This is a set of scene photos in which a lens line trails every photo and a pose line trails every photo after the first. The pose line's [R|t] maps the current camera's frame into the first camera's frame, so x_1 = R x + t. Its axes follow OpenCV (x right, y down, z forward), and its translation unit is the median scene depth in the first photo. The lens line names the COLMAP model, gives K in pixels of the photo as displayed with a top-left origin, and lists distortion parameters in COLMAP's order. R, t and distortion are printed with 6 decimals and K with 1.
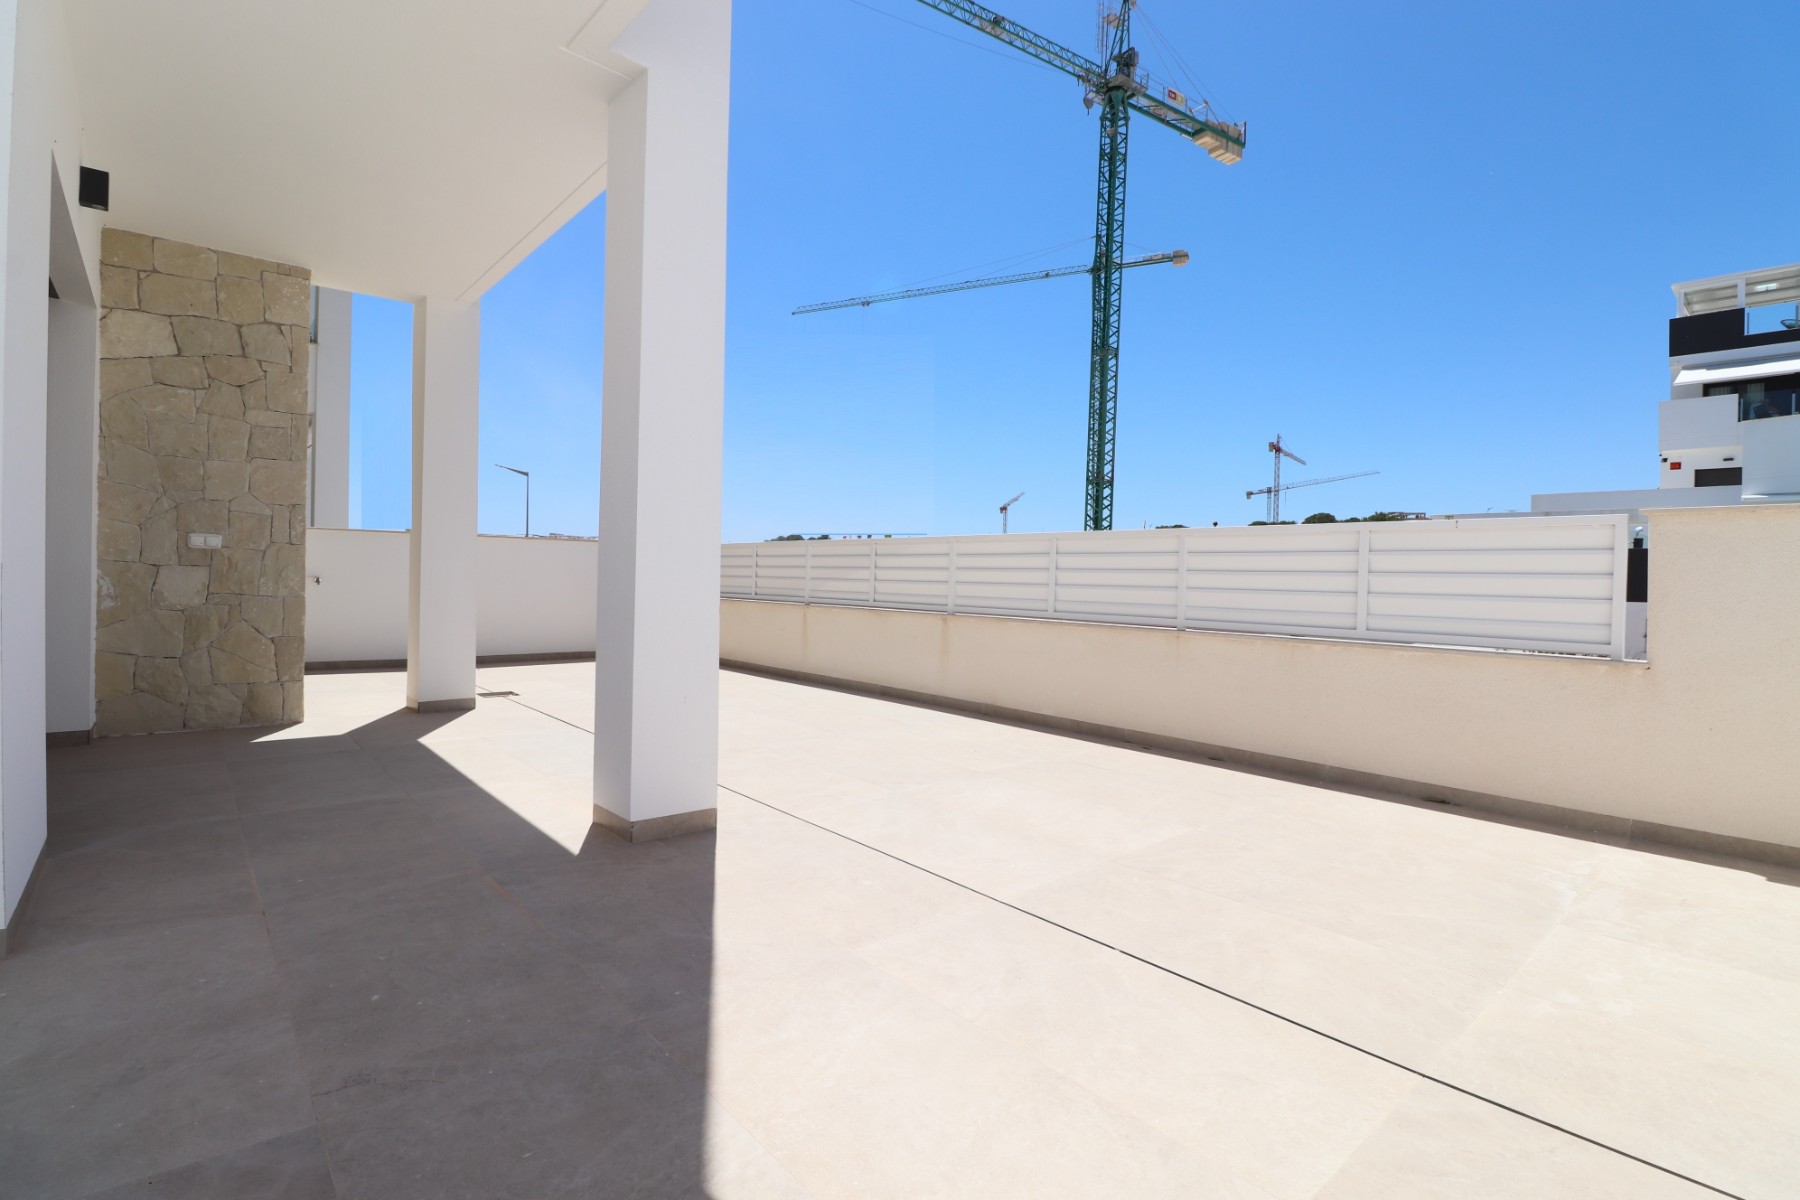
lens RADIAL K [[834.9, 0, 905.5], [0, 834.9, 589.2], [0, 0, 1]] dist [-0.004551, -0.010640]
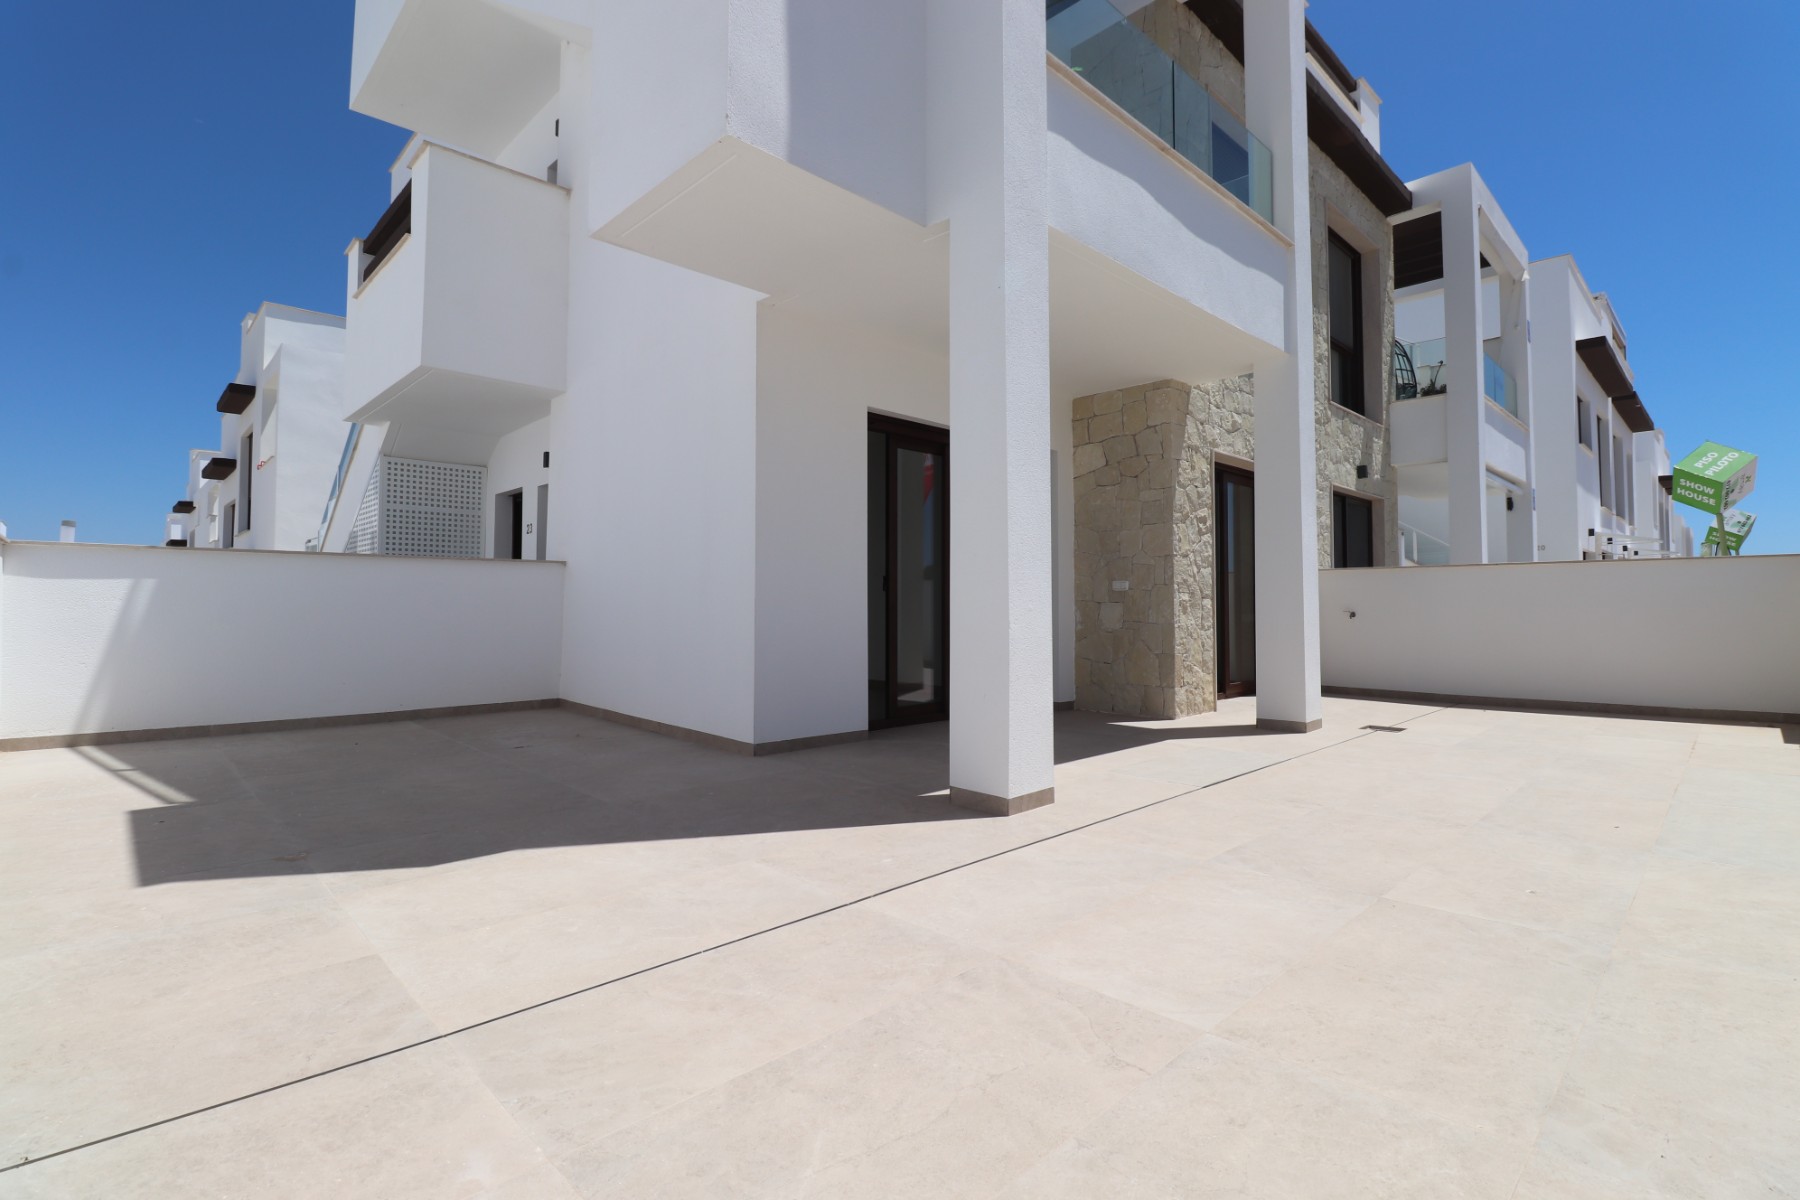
lens RADIAL K [[834.9, 0, 907.8], [0, 834.9, 583.0], [0, 0, 1]] dist [-0.004551, -0.010640]
pose [[0.056685, -0.051157, -0.997081, 0.596512], [-0.012208, 0.998576, -0.051927, 0.018559], [0.998317, 0.015116, 0.055980, 0.518348]]
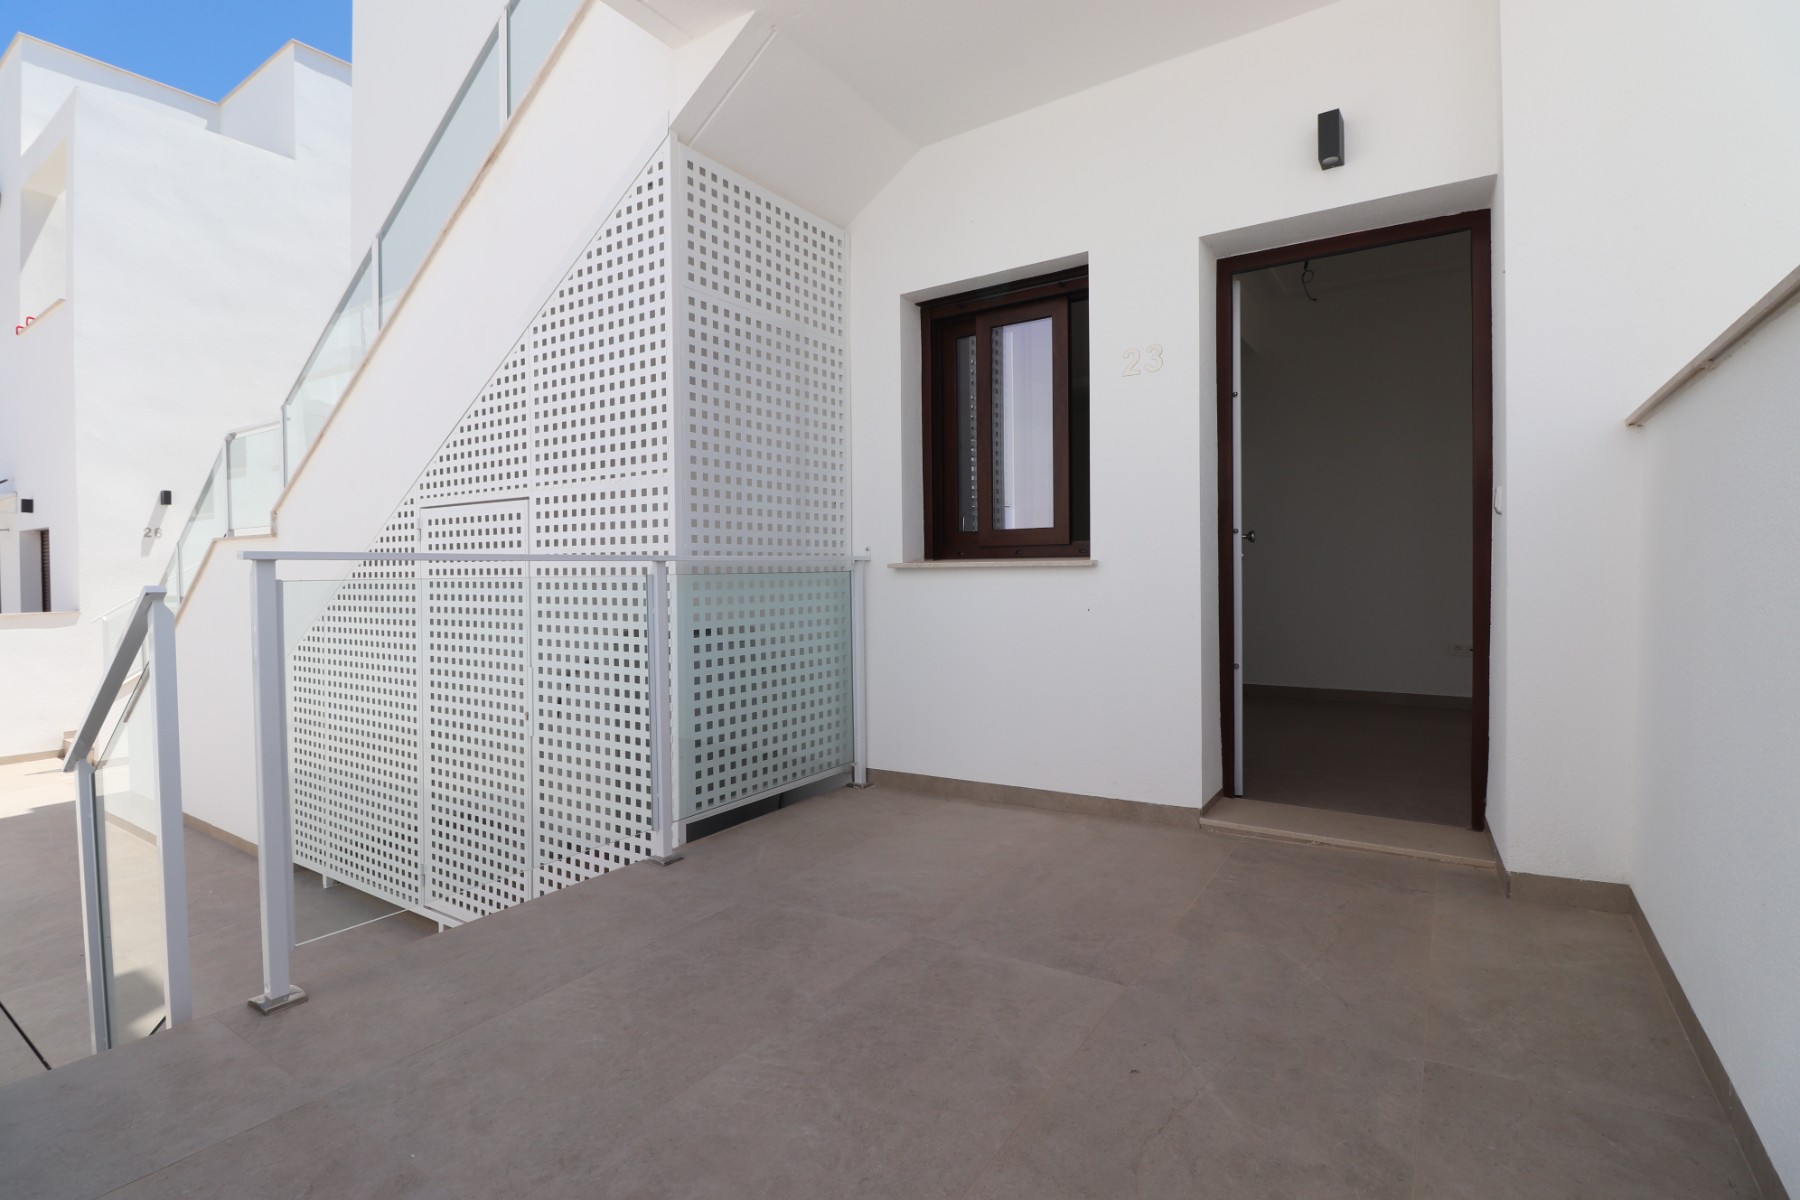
lens RADIAL K [[834.9, 0, 904.2], [0, 834.9, 601.8], [0, 0, 1]] dist [-0.004551, -0.010640]
pose [[0.262314, 0.017923, -0.964816, -0.574924], [-0.000915, 0.999832, 0.018324, 0.001073], [0.964982, -0.003924, 0.262286, -0.504944]]
